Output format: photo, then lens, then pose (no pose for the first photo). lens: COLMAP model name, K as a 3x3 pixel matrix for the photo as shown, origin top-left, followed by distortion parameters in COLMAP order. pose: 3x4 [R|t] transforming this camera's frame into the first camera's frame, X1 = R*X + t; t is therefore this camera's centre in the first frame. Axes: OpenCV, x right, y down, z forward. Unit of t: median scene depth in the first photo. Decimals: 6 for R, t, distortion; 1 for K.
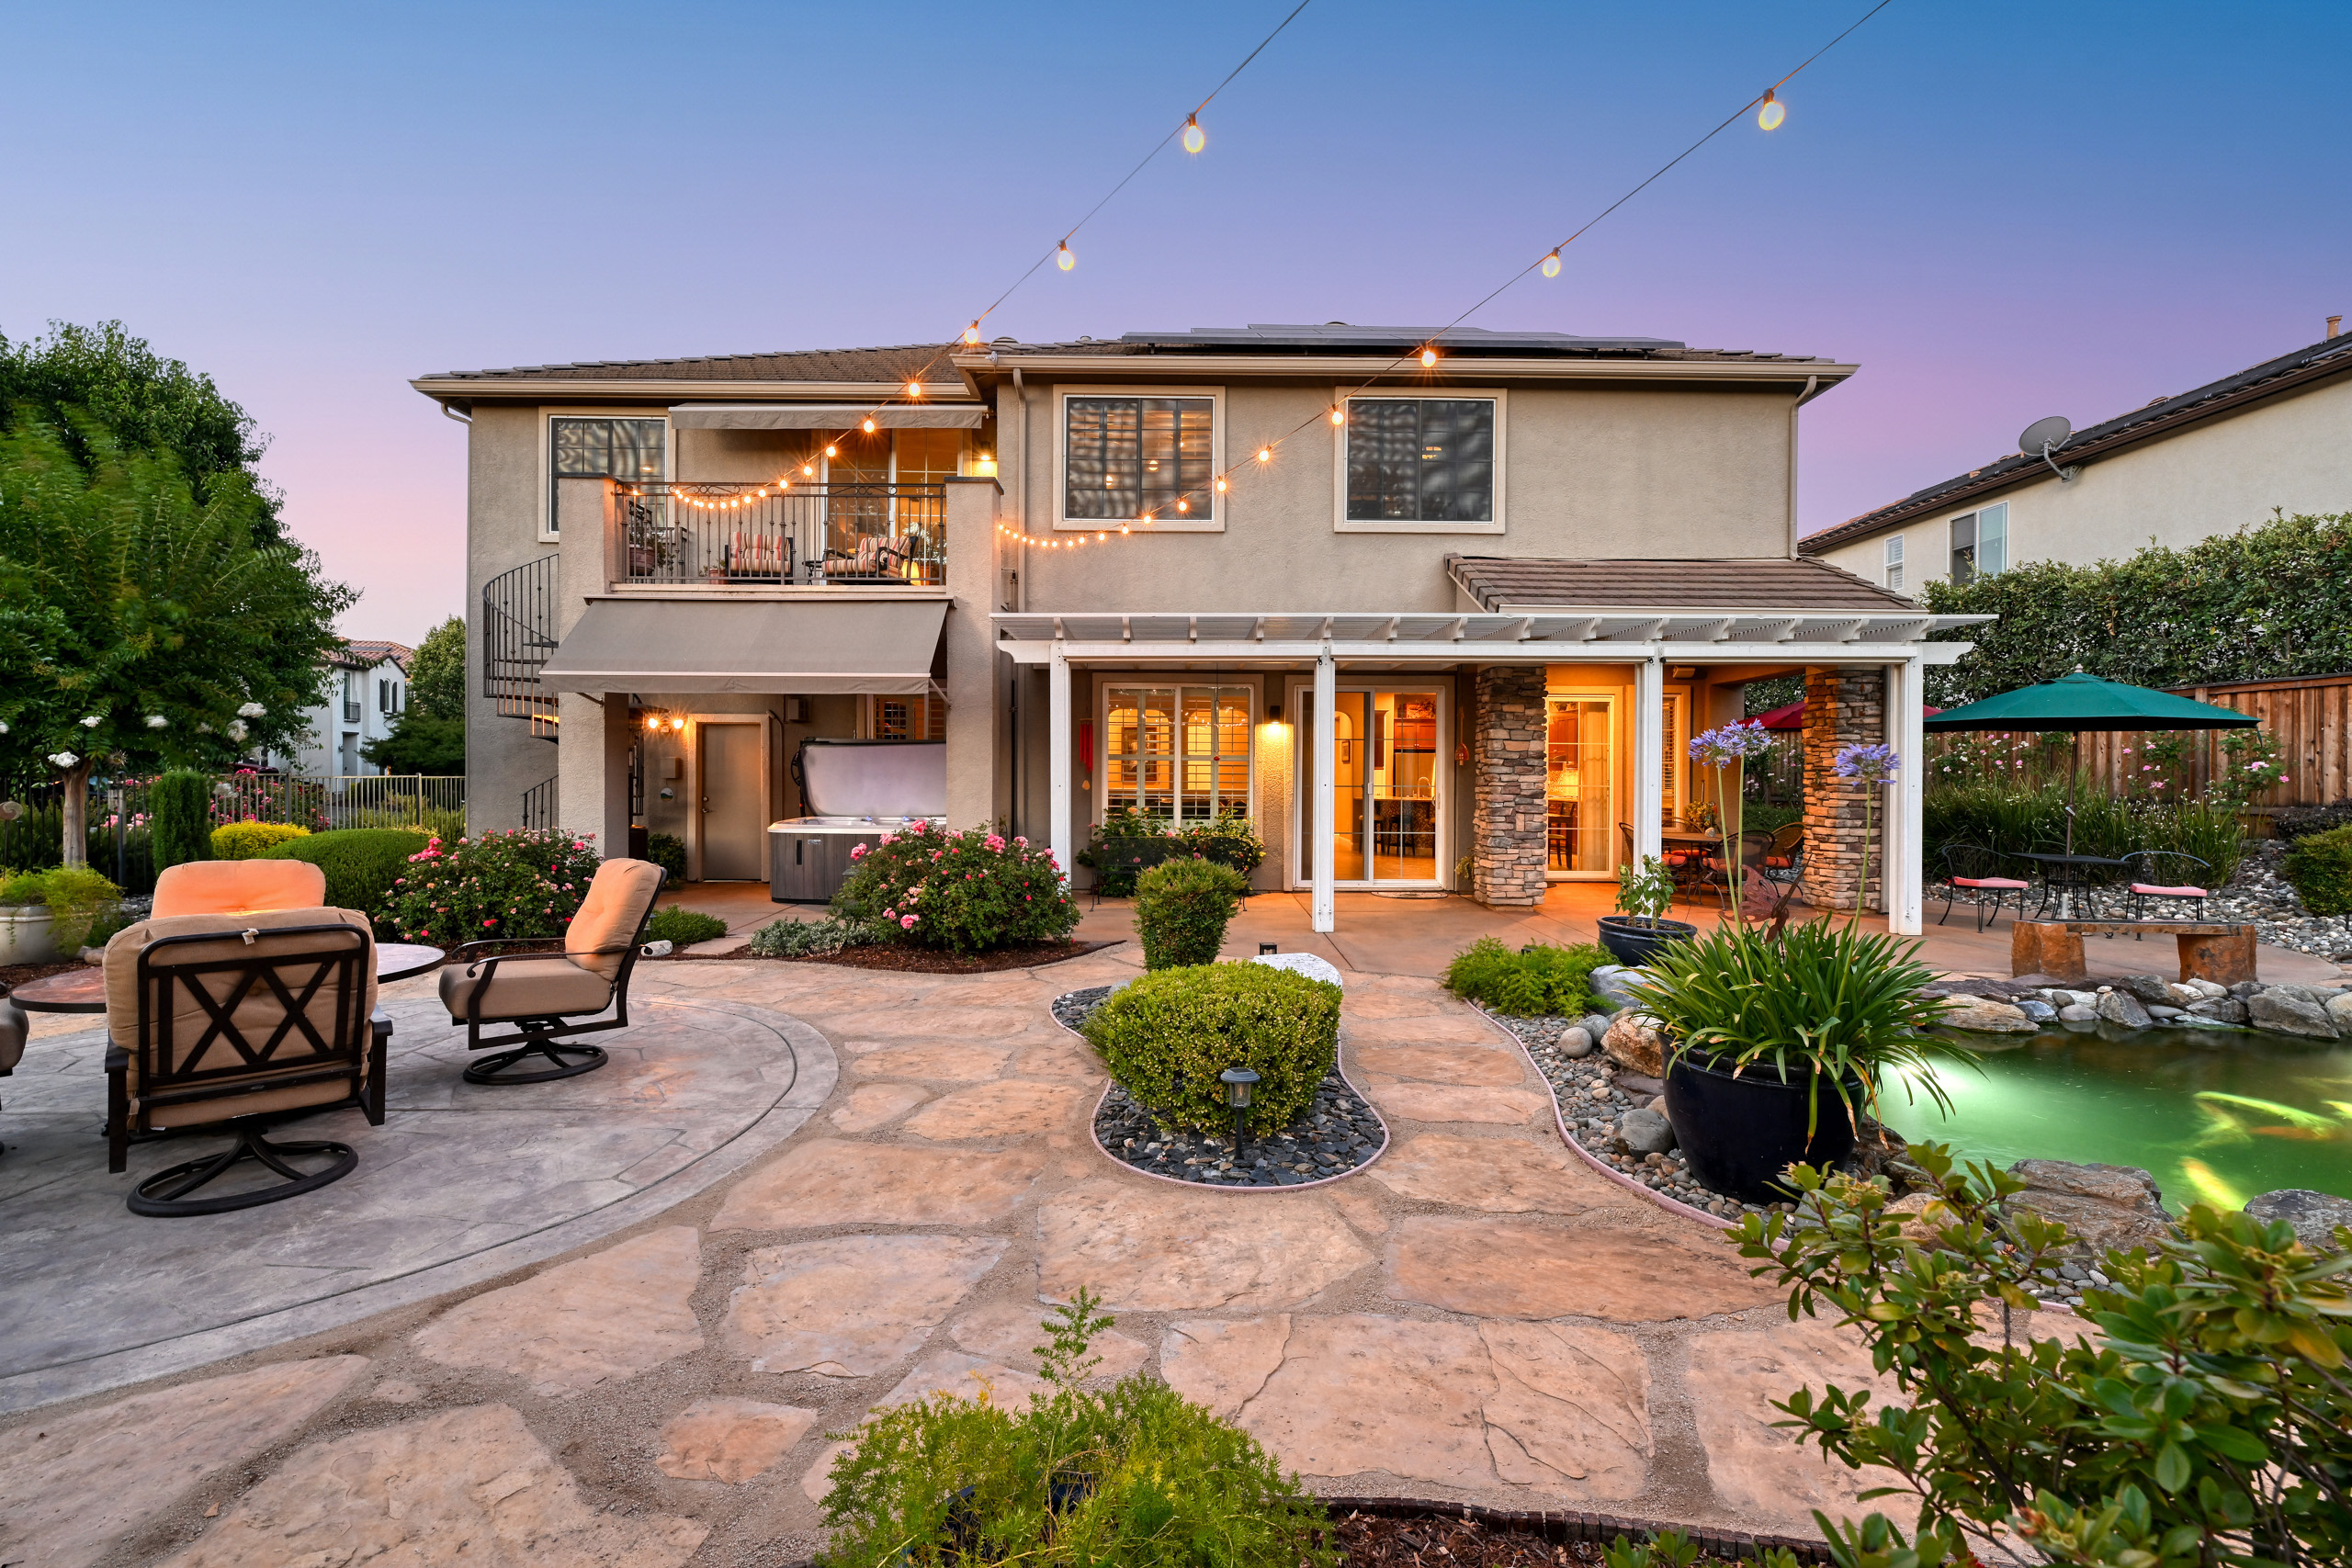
lens RADIAL K [[1032.5, 0, 1184.9], [0, 1032.5, 776.0], [0, 0, 1]] dist [-0.000683, -0.000027]
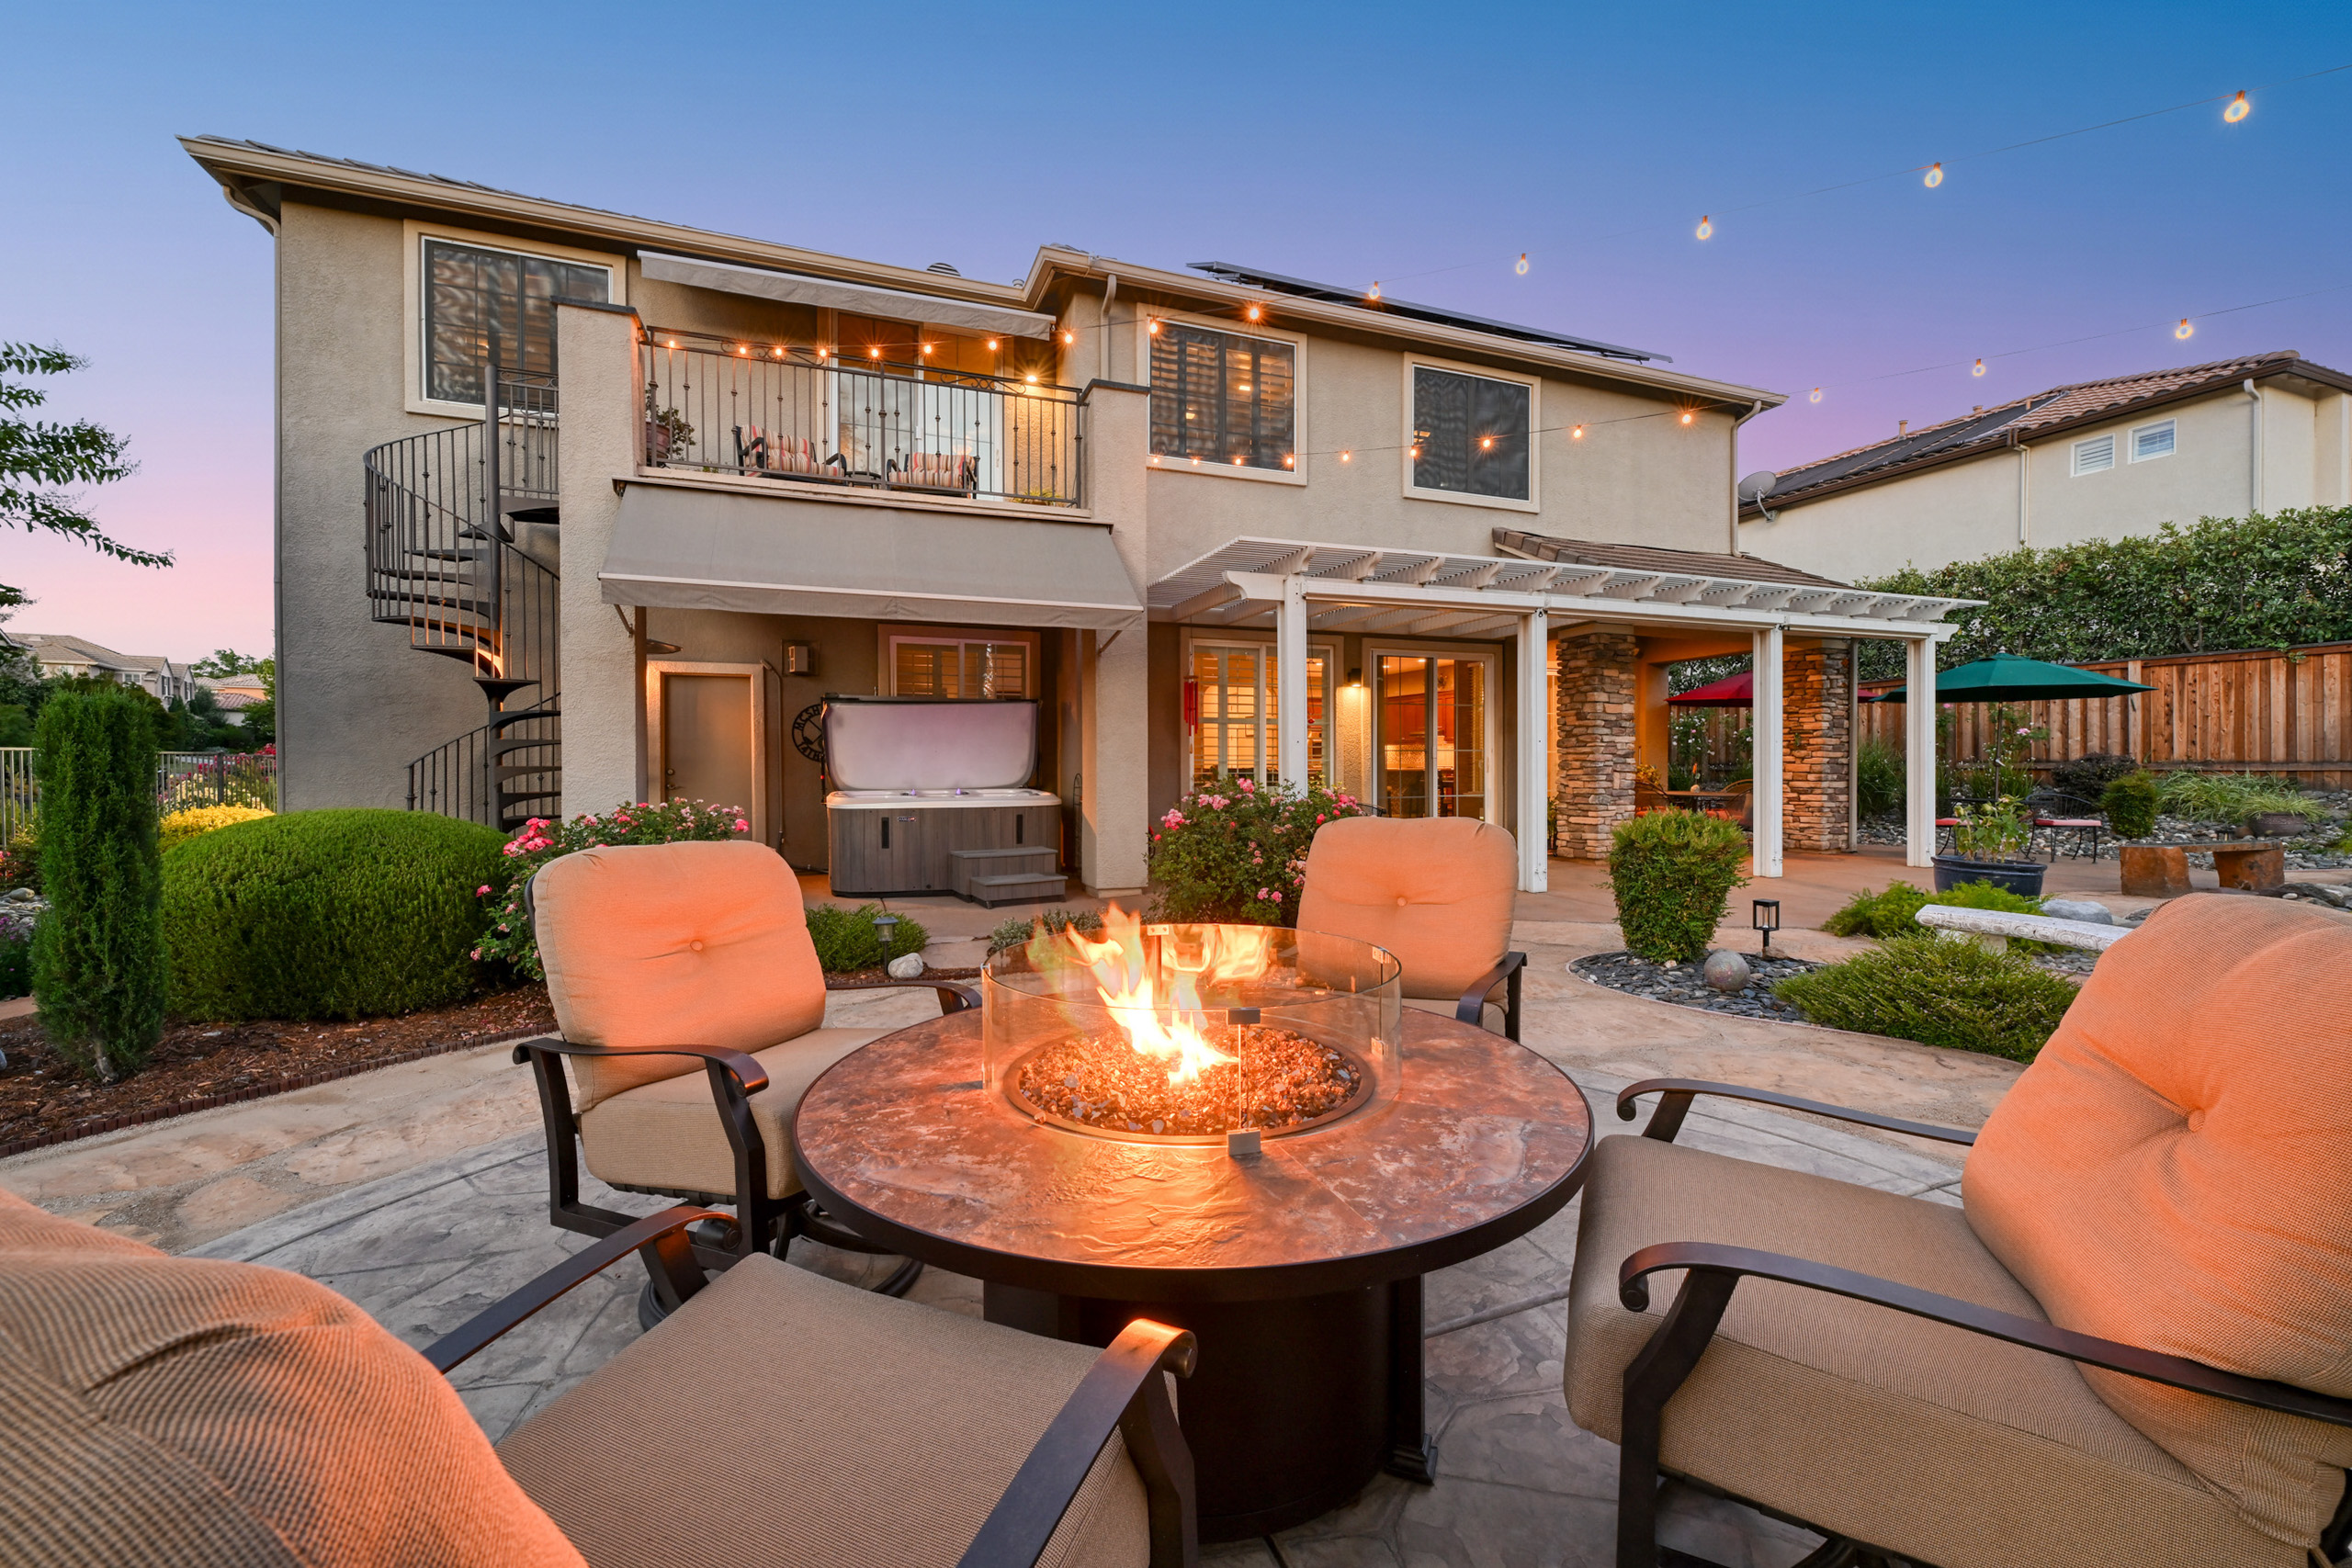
lens RADIAL K [[931.3, 0, 1180.0], [0, 931.3, 773.7], [0, 0, 1]] dist [-0.000570, -0.000043]
pose [[0.936744, -0.011830, 0.349816, -0.379741], [0.008575, 0.999904, 0.010854, 0.020919], [-0.349911, -0.007168, 0.936755, 0.228434]]
